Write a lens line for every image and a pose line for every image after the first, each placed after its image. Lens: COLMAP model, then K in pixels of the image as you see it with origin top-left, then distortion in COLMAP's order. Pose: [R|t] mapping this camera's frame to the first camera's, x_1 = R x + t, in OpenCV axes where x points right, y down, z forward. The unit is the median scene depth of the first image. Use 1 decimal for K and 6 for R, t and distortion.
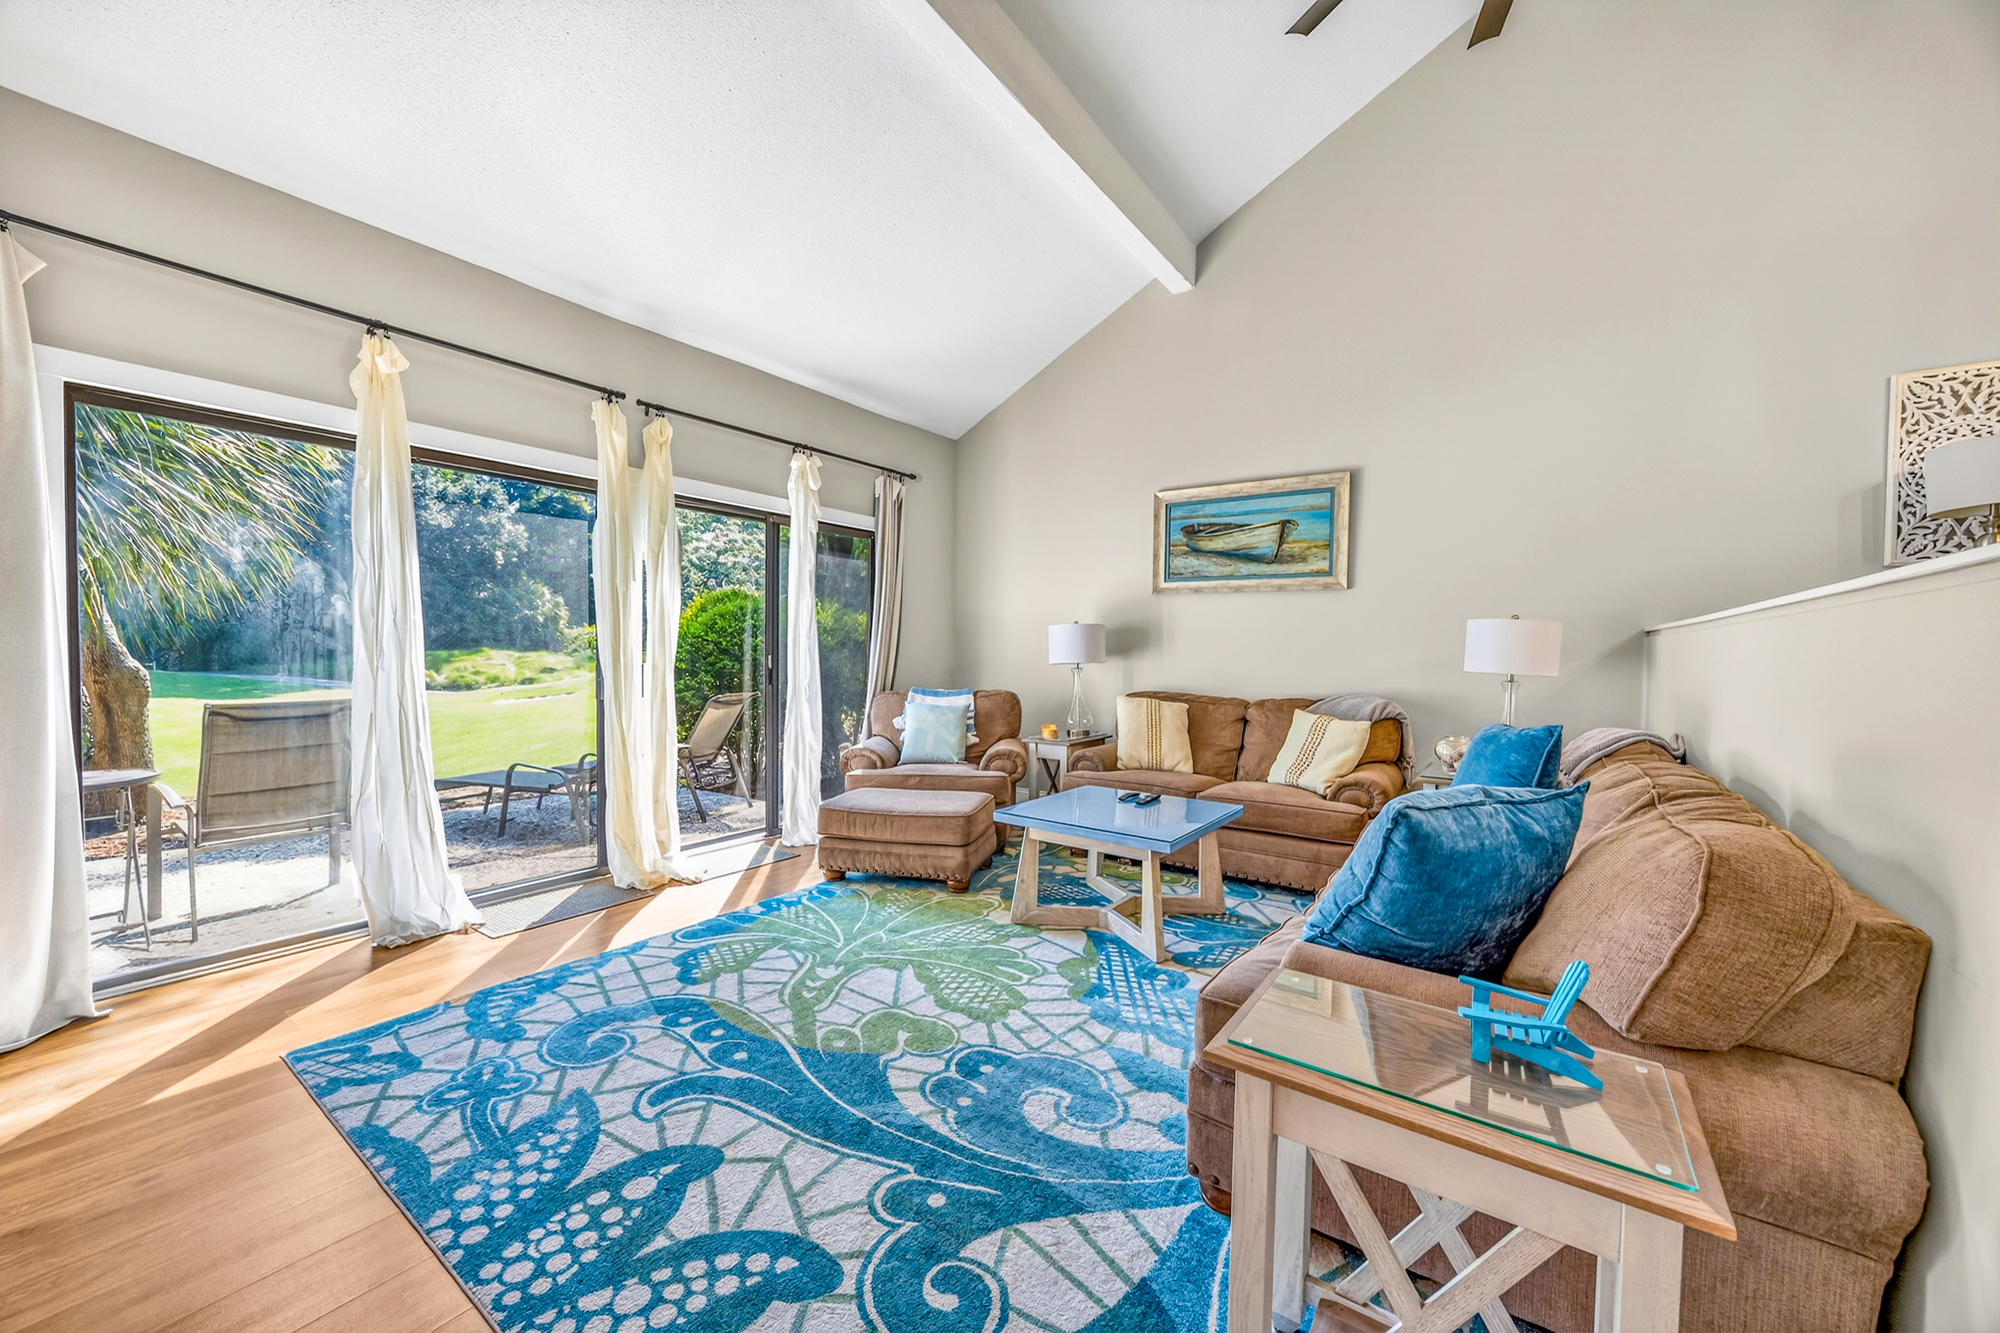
lens RADIAL K [[757.2, 0, 1002.8], [0, 757.2, 670.0], [0, 0, 1]] dist [-0.001988, -0.000466]
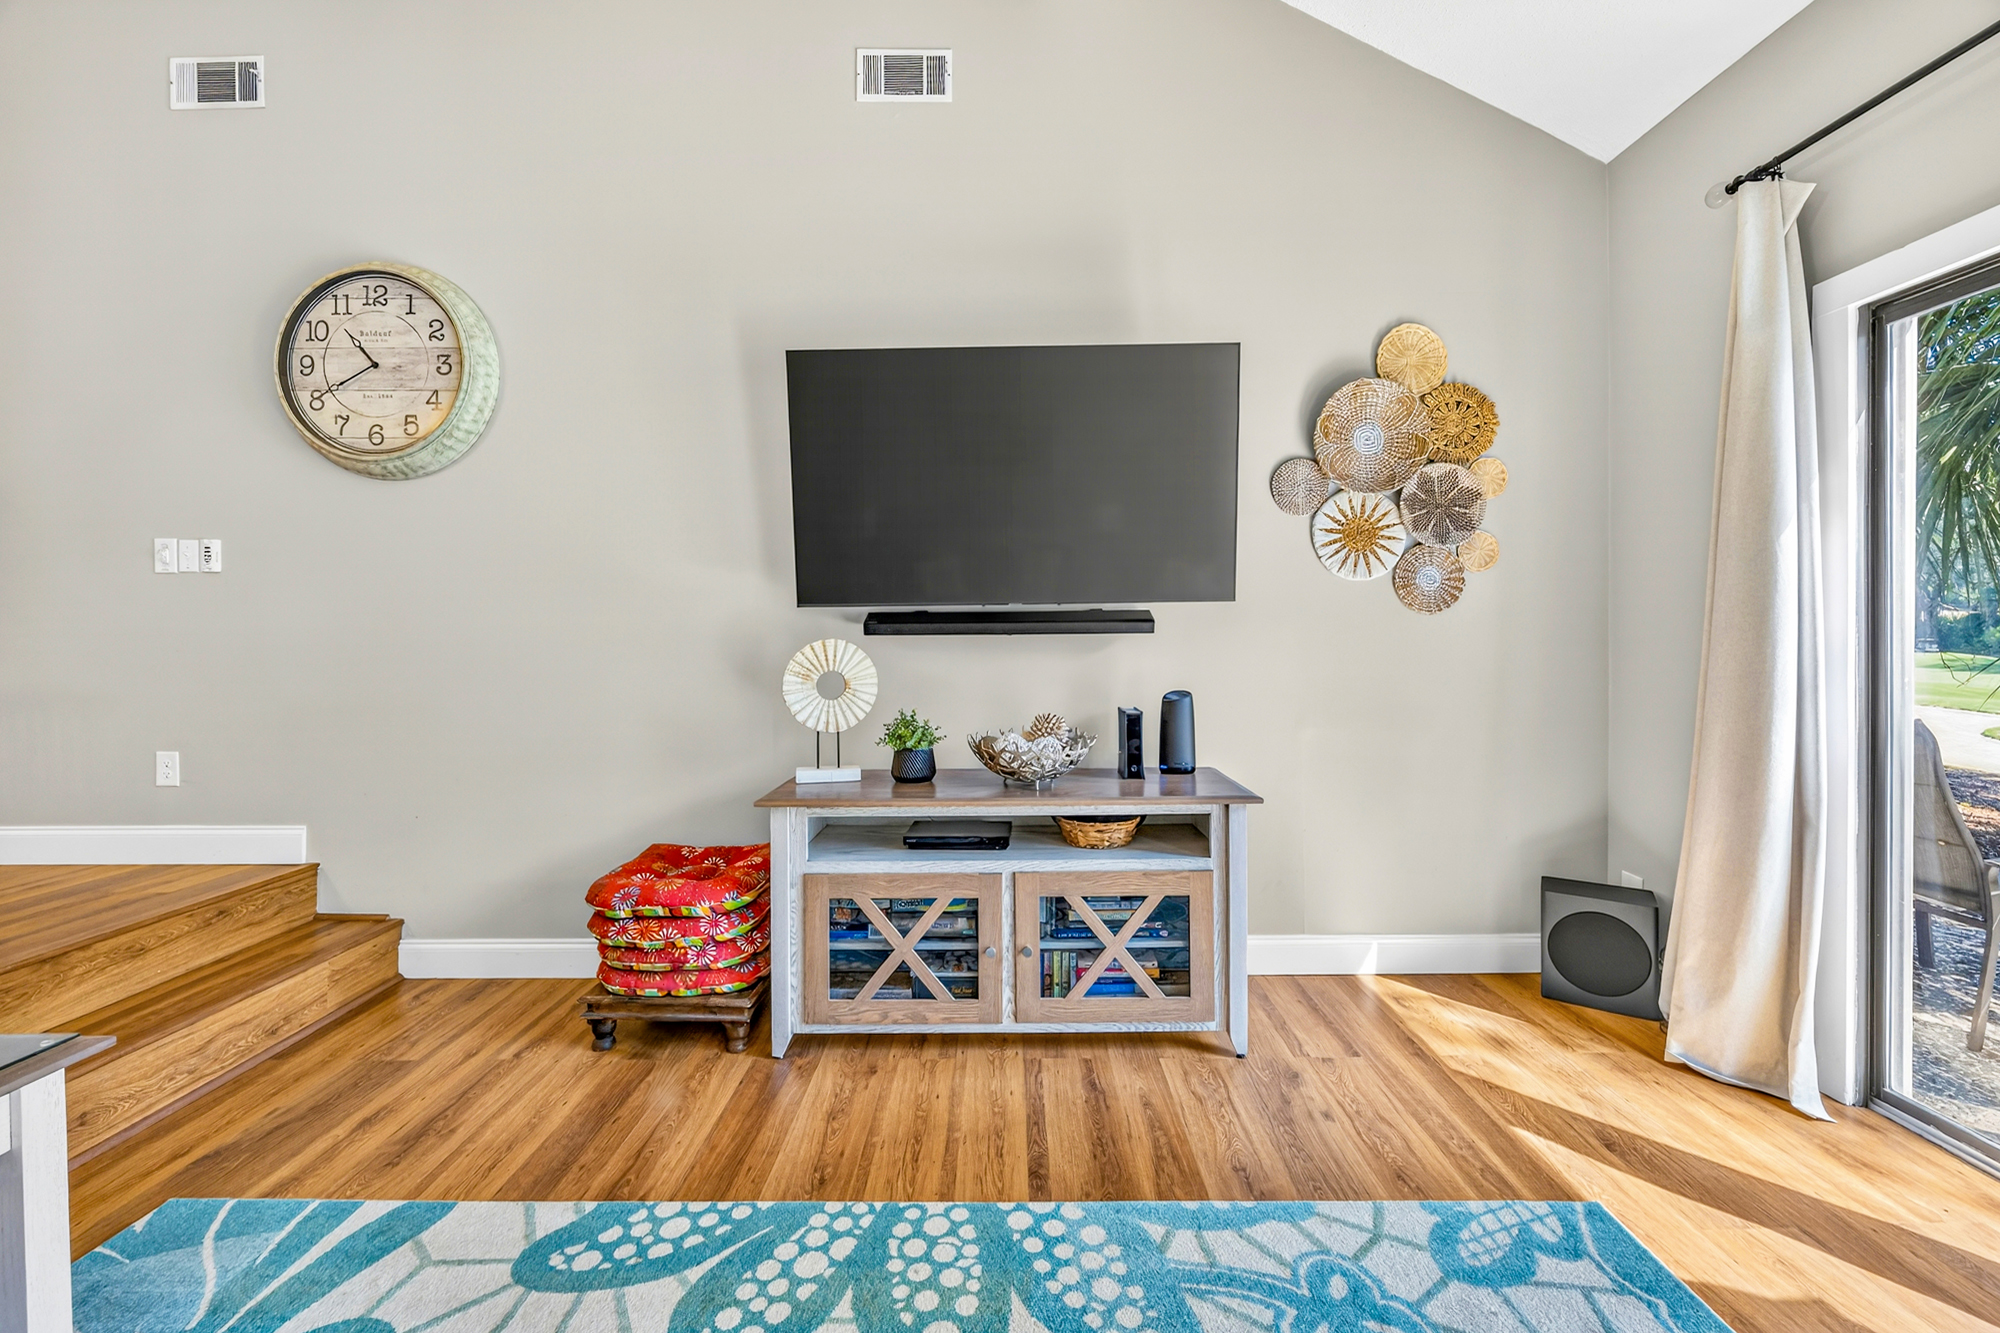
lens RADIAL K [[764.4, 0, 1009.1], [0, 764.4, 644.3], [0, 0, 1]] dist [0.006694, -0.000255]
pose [[-0.817580, -0.002452, -0.575810, -0.047854], [-0.019181, 0.999552, 0.022978, -0.027959], [0.575495, 0.029831, -0.817261, 0.966073]]
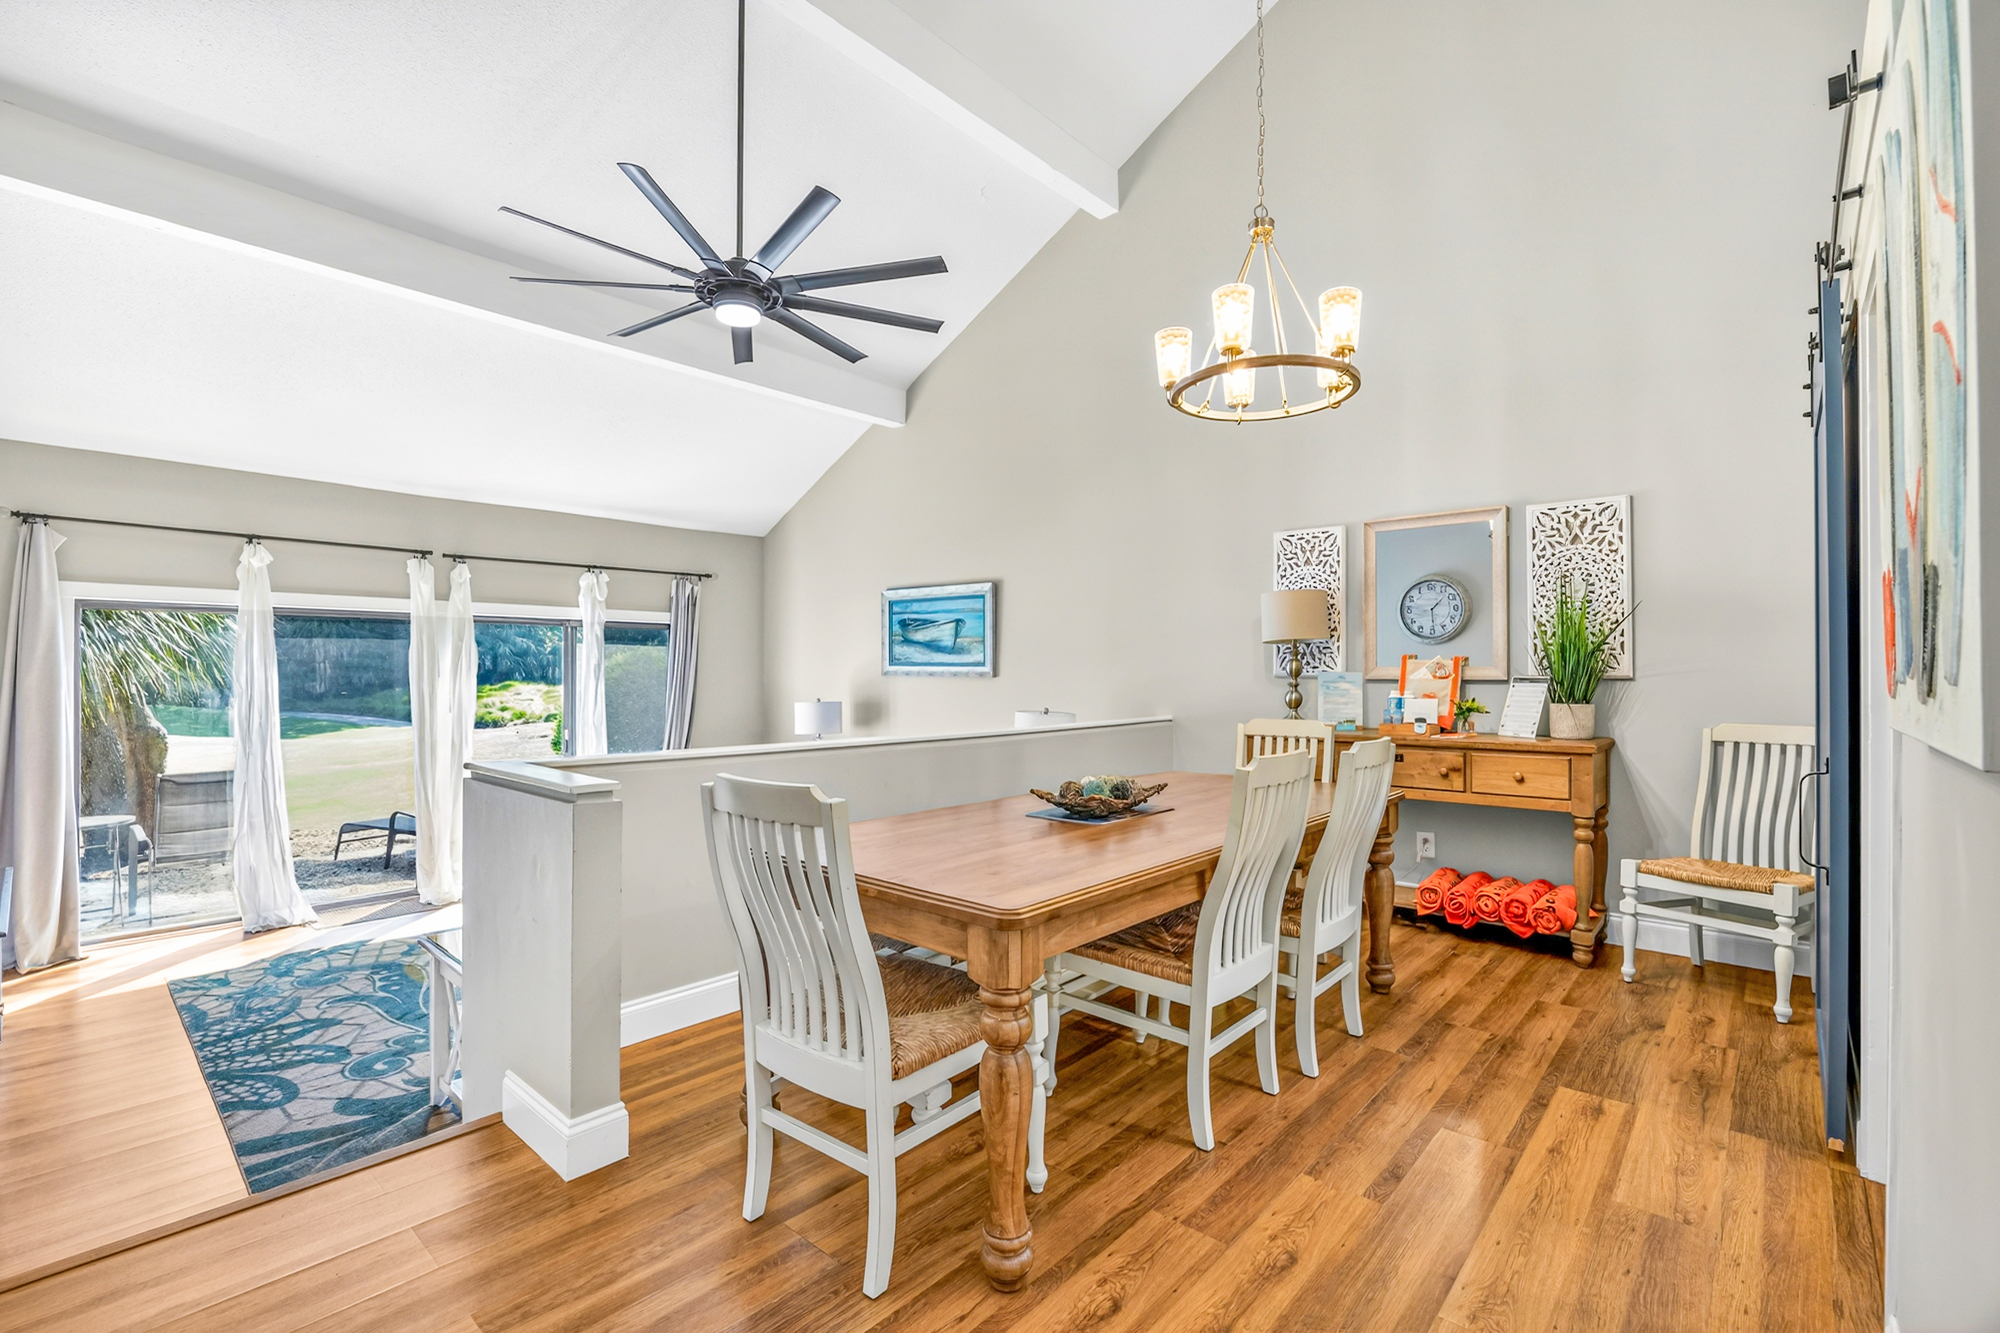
lens RADIAL K [[891.2, 0, 1000.0], [0, 891.2, 666.5], [0, 0, 1]] dist [-0.012462, 0.000591]
pose [[0.992915, -0.009344, -0.118461, 0.982062], [0.005220, 0.999371, -0.035079, -0.113667], [0.118715, 0.034212, 0.992339, -0.671268]]
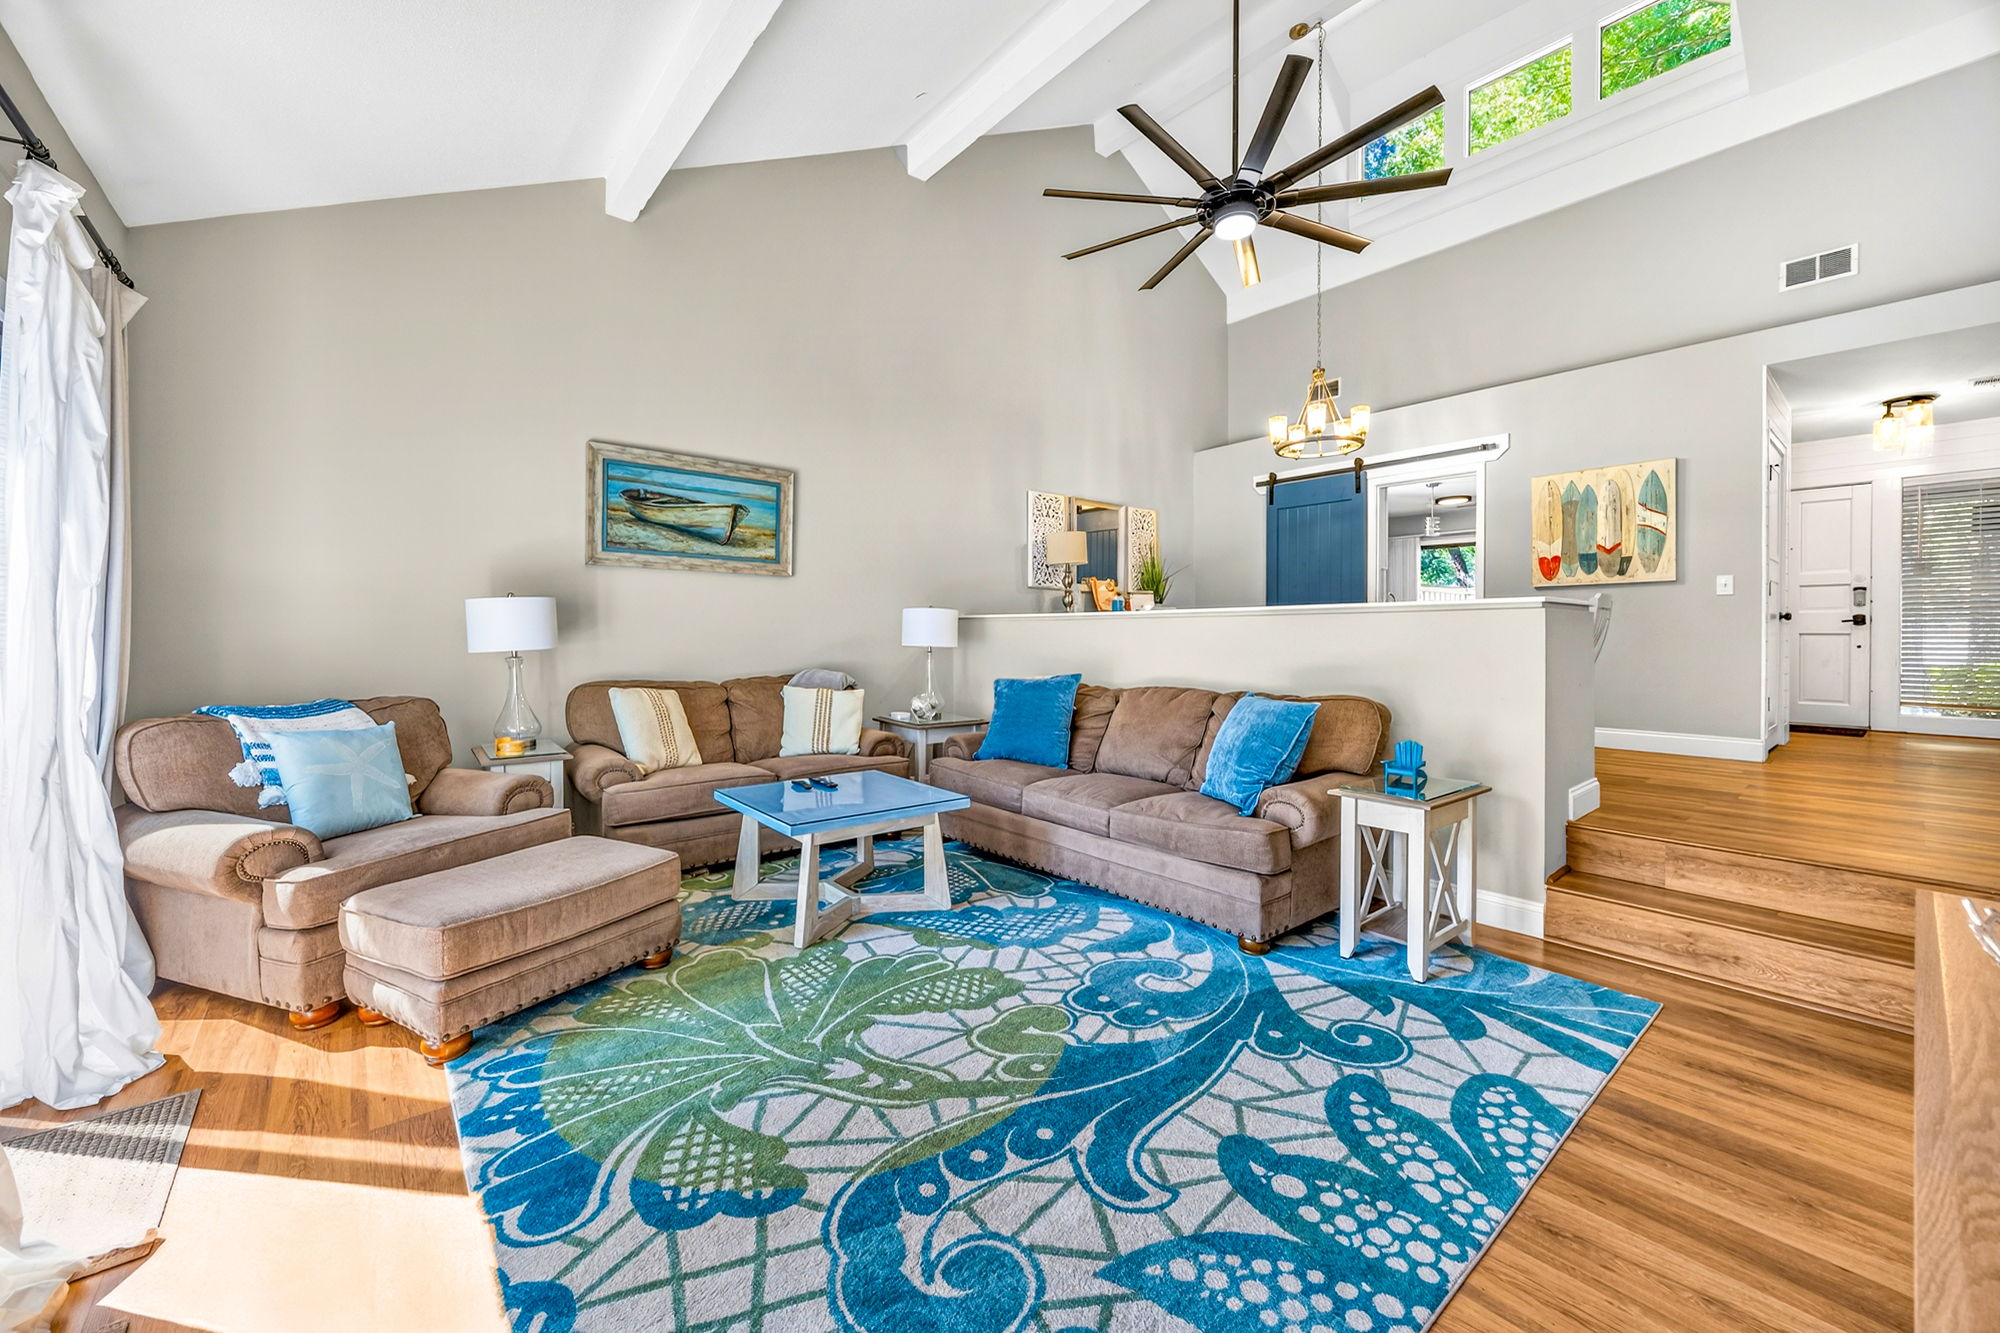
lens RADIAL K [[764.7, 0, 998.7], [0, 764.7, 652.4], [0, 0, 1]] dist [-0.004346, -0.000117]
pose [[0.255517, -0.031788, 0.966282, -0.875204], [0.027424, 0.999295, 0.025623, -0.023434], [-0.966416, 0.019952, 0.256209, 0.636617]]
